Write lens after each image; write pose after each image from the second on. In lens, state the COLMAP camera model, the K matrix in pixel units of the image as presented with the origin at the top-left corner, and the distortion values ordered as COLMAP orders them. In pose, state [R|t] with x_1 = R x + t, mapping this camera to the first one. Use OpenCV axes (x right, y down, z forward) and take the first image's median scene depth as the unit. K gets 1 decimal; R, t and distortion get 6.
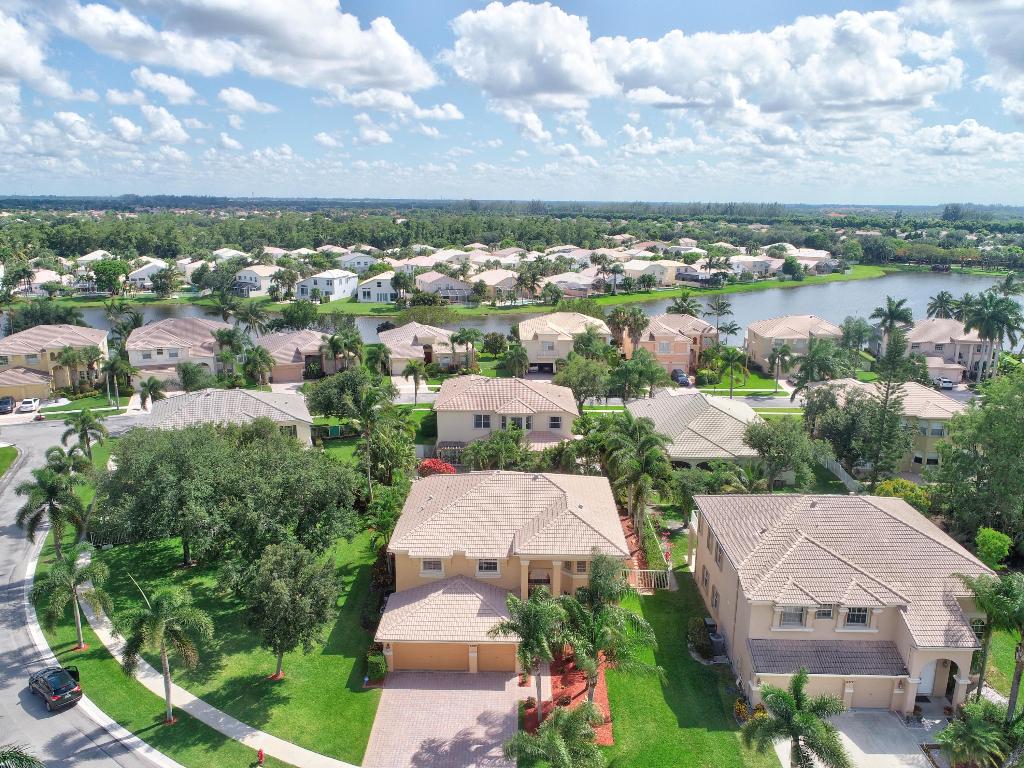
lens RADIAL K [[774.0, 0, 515.2], [0, 774.0, 389.9], [0, 0, 1]] dist [-0.017064, 0.014940]
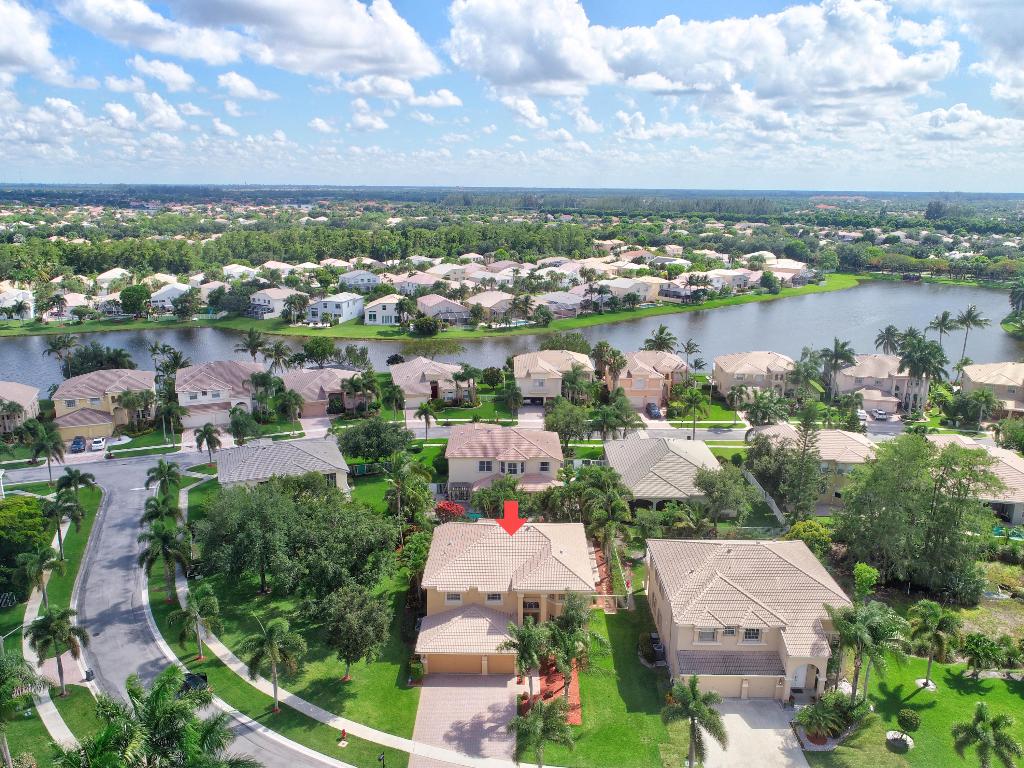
lens RADIAL K [[774.0, 0, 519.2], [0, 774.0, 387.4], [0, 0, 1]] dist [-0.017064, 0.014940]
pose [[0.999907, -0.003055, 0.013274, -0.003078], [0.002850, 0.999877, 0.015446, -0.071313], [-0.013320, -0.015407, 0.999793, -0.159730]]
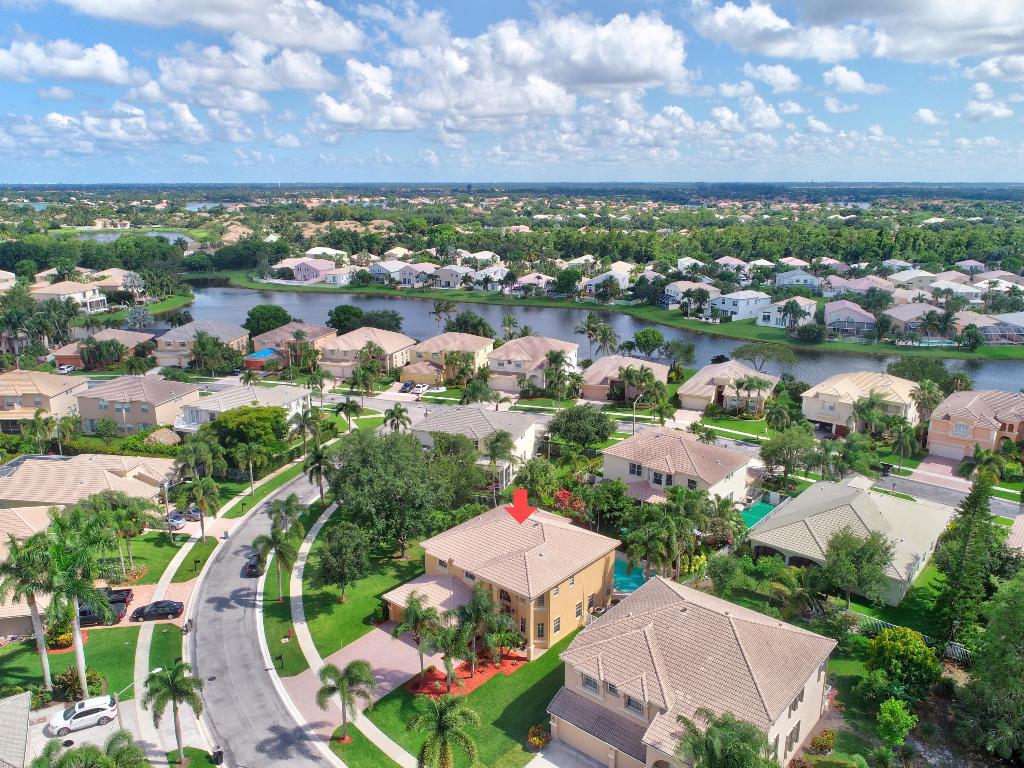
lens RADIAL K [[774.0, 0, 526.5], [0, 774.0, 383.6], [0, 0, 1]] dist [-0.017064, 0.014940]
pose [[0.771067, 0.152470, -0.618230, 0.374308], [-0.143639, 0.987532, 0.064400, -0.098502], [0.620342, 0.039145, 0.783354, -0.028992]]
